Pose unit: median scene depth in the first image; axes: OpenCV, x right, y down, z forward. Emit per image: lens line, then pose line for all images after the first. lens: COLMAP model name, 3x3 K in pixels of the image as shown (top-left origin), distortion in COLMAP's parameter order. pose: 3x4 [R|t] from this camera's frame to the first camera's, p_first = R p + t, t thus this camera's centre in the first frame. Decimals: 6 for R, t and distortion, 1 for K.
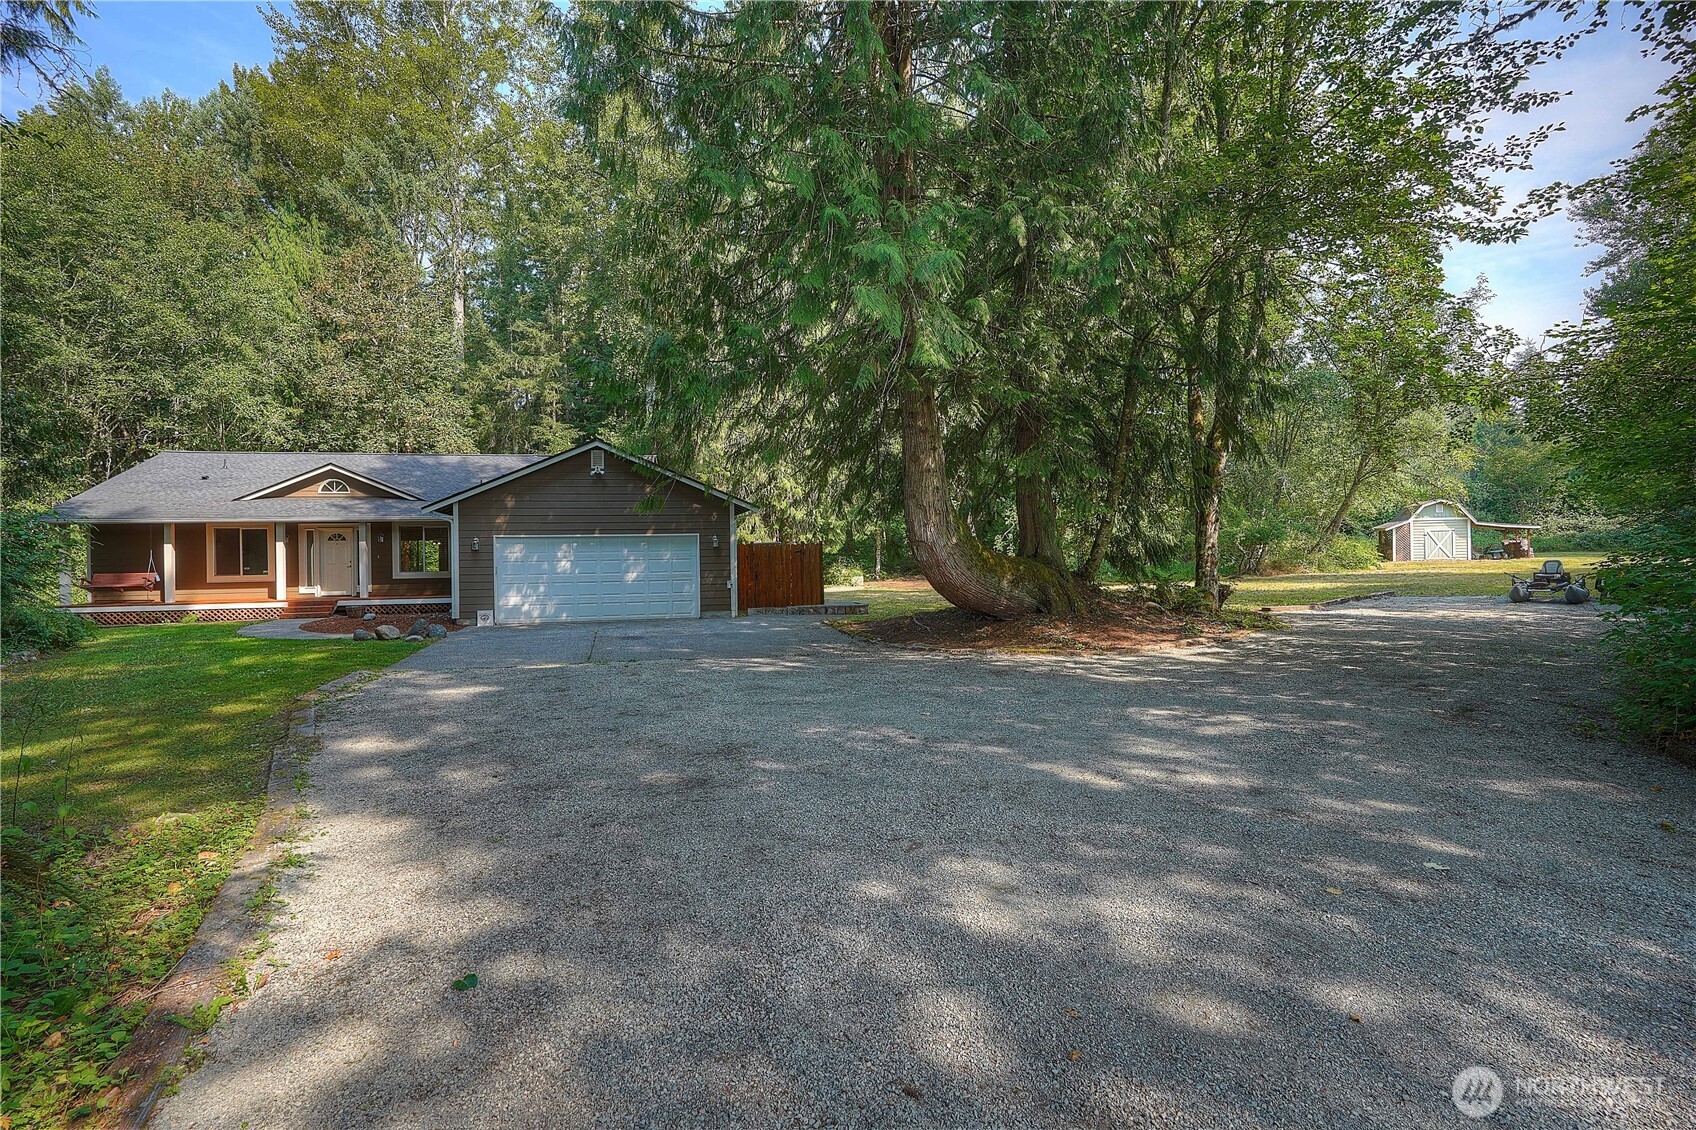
lens RADIAL K [[776.8, 0, 850.0], [0, 776.8, 553.8], [0, 0, 1]] dist [-0.022140, 0.000301]
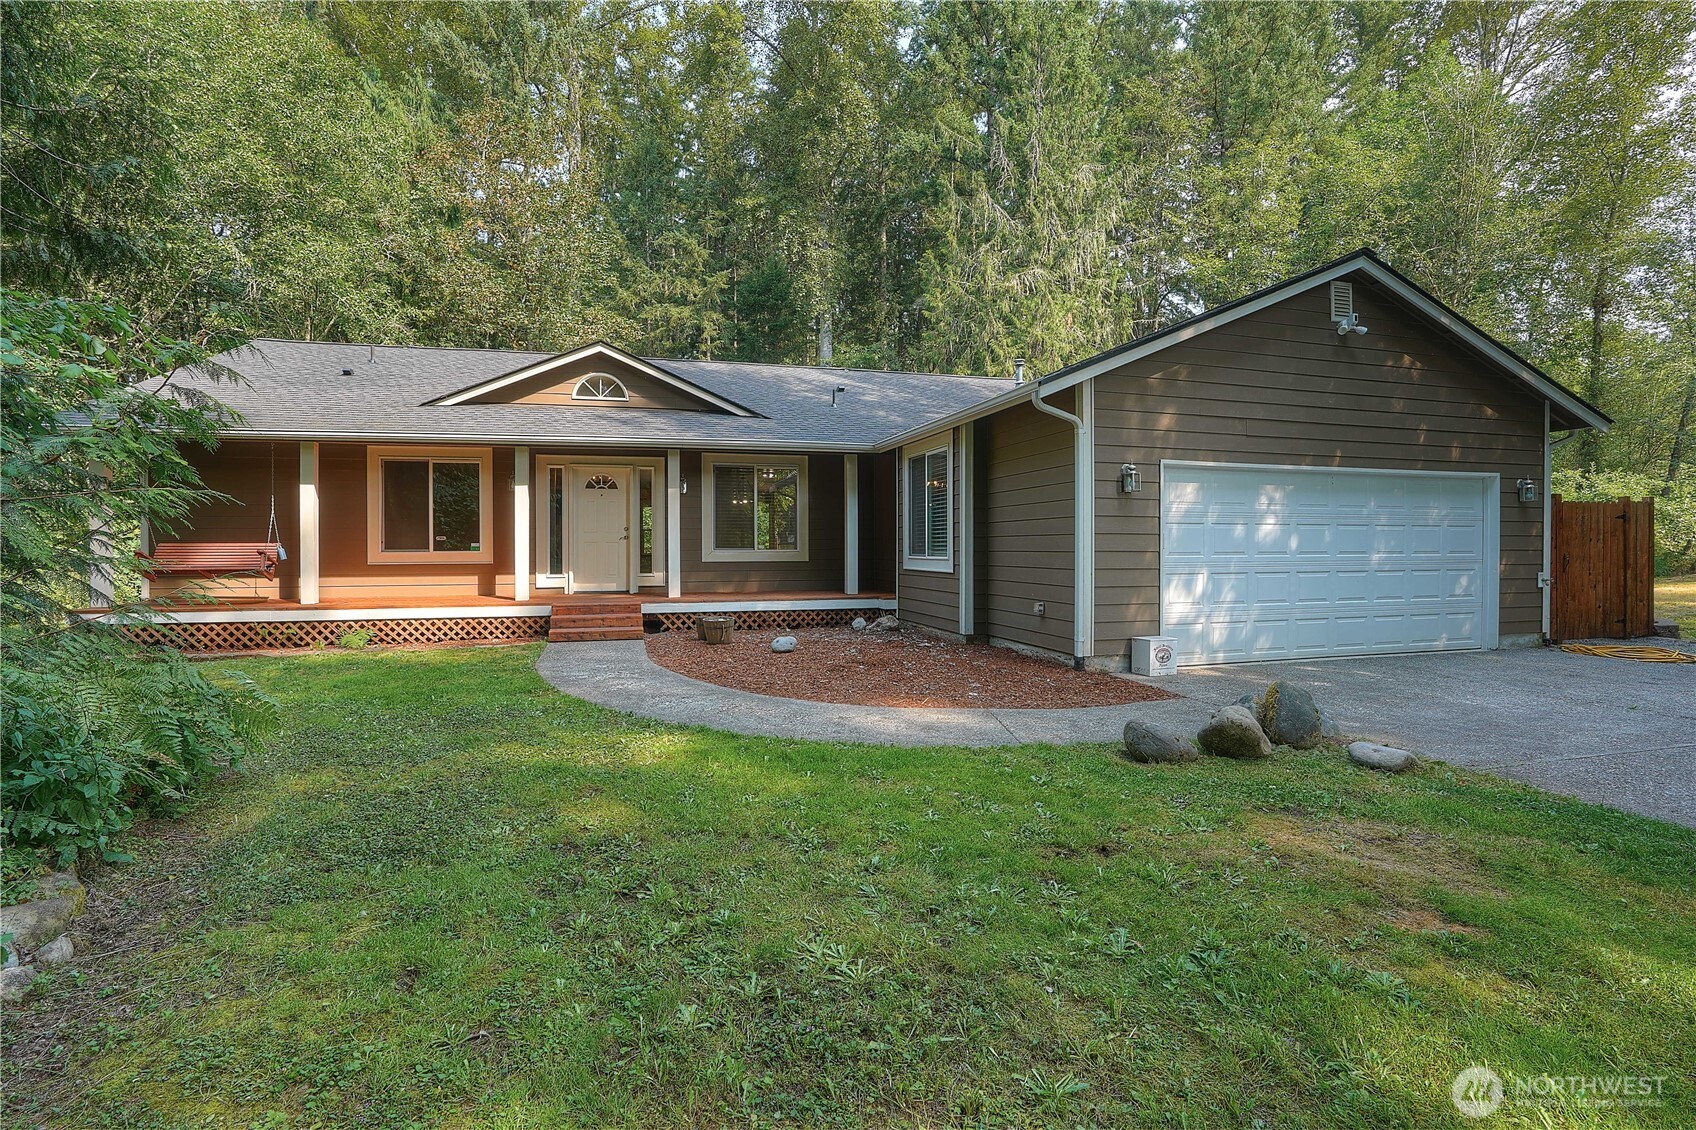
lens RADIAL K [[776.8, 0, 849.6], [0, 776.8, 538.8], [0, 0, 1]] dist [-0.022140, 0.000301]
pose [[0.999879, 0.011338, 0.010696, -0.529984], [-0.011199, 0.999853, -0.013013, 0.024279], [-0.010842, 0.012891, 0.999858, 0.486963]]
